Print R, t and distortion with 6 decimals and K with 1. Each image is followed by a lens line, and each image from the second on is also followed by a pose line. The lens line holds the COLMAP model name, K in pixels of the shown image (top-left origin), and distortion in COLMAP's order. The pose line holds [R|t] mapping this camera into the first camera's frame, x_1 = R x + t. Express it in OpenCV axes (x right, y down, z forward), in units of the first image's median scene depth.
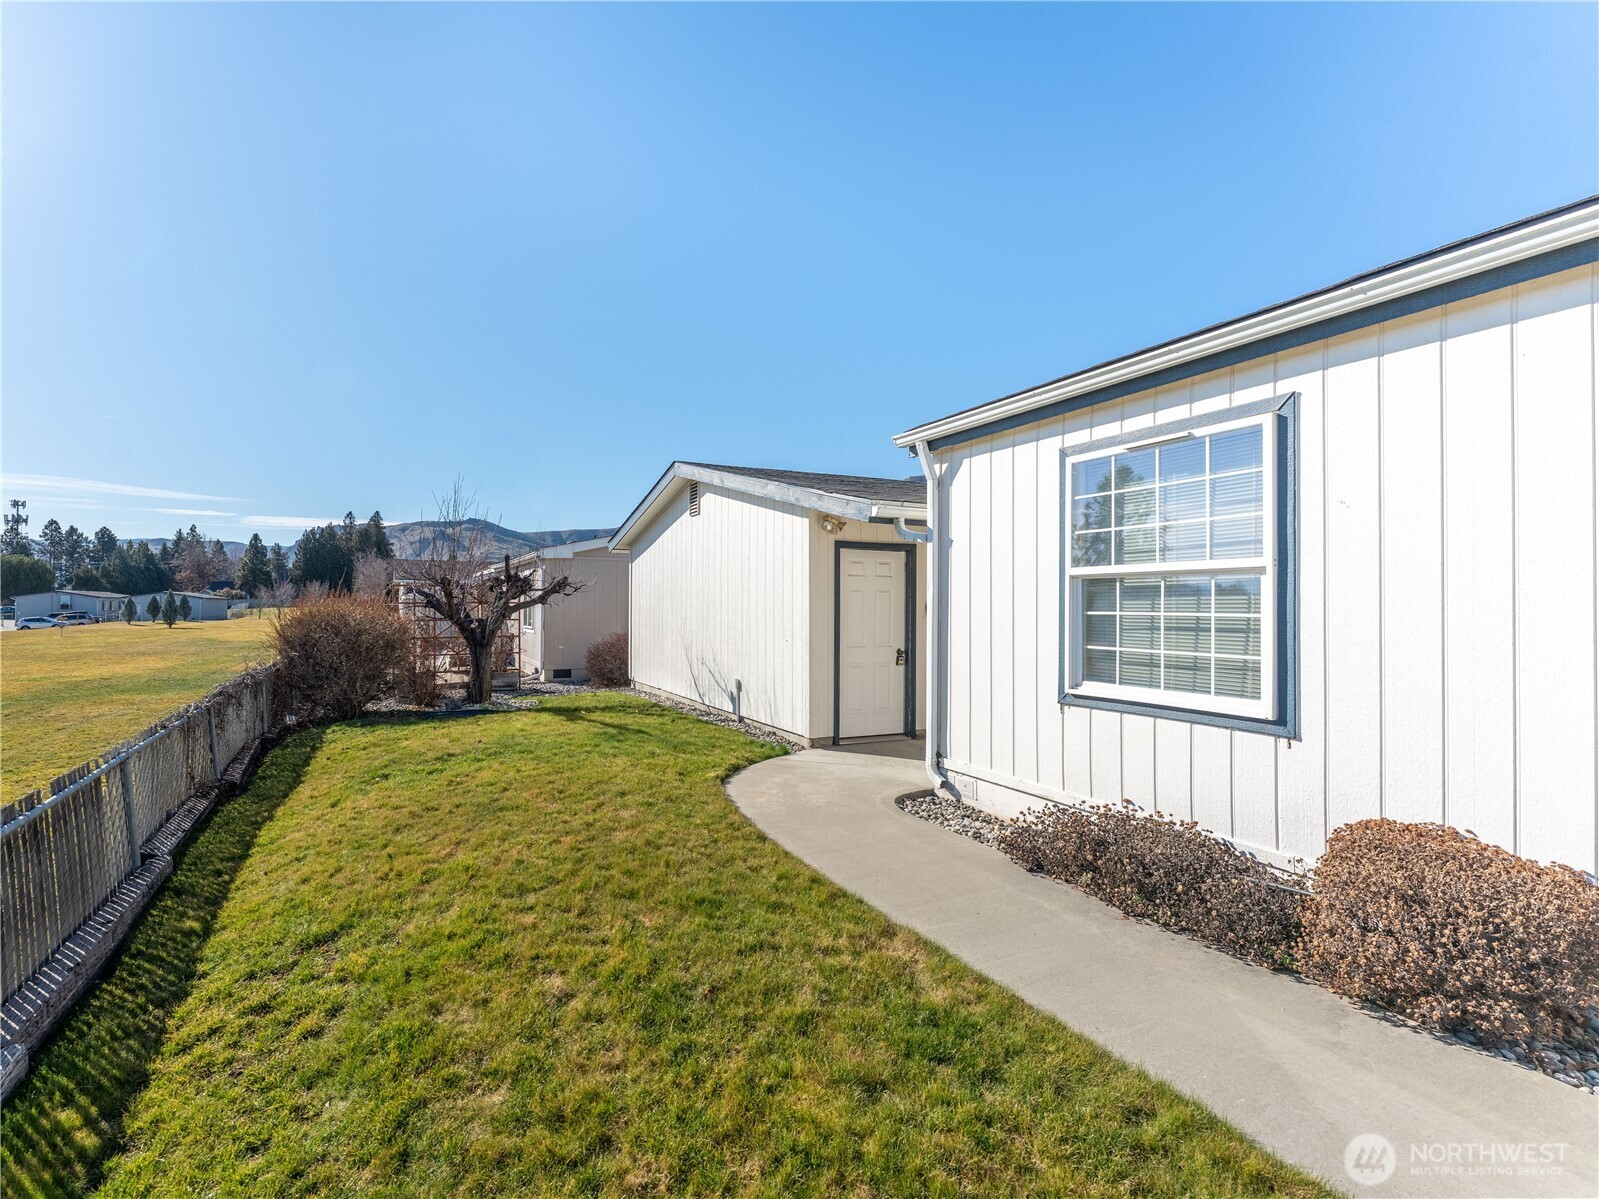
lens RADIAL K [[711.6, 0, 823.4], [0, 711.6, 599.4], [0, 0, 1]] dist [0.000421, 0.000325]
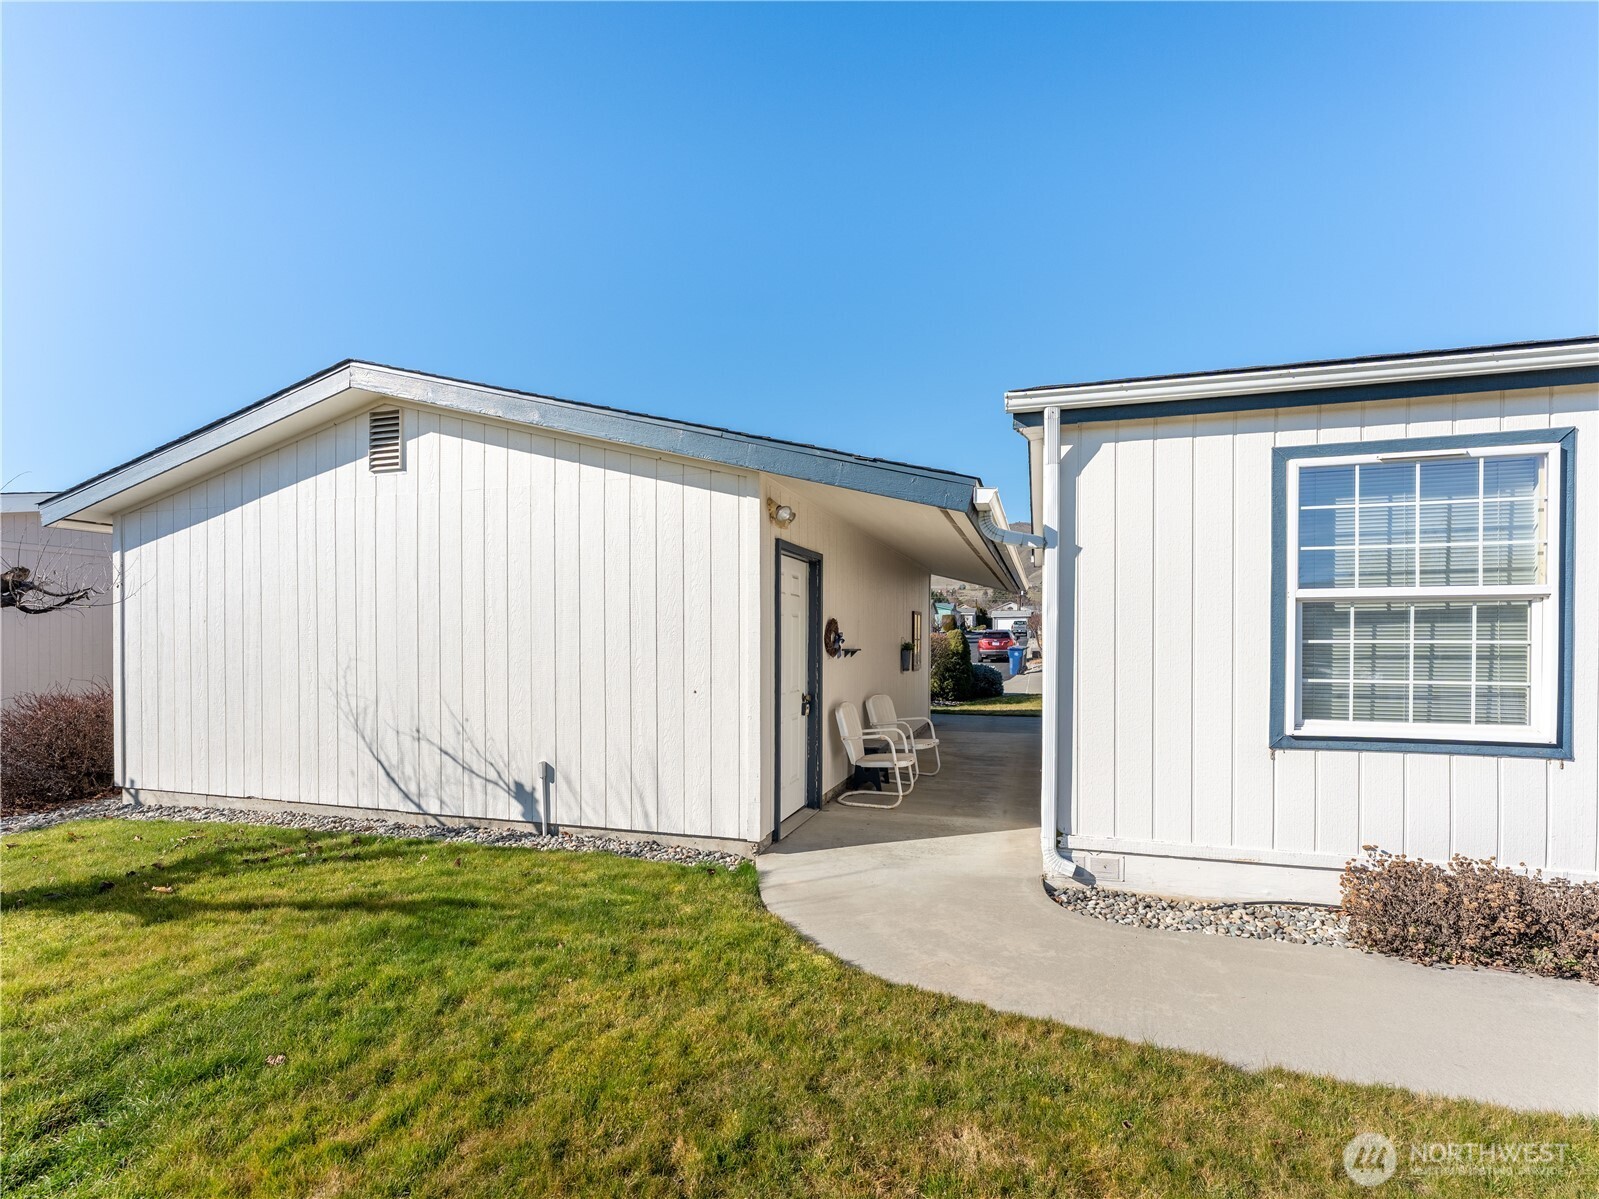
lens RADIAL K [[661.2, 0, 853.4], [0, 661.2, 641.7], [0, 0, 1]] dist [0.000671, 0.000084]
pose [[0.710072, -0.000161, 0.704129, -0.603668], [-0.006068, 0.999961, 0.006349, 0.018148], [-0.704103, -0.008781, 0.710044, 0.823903]]
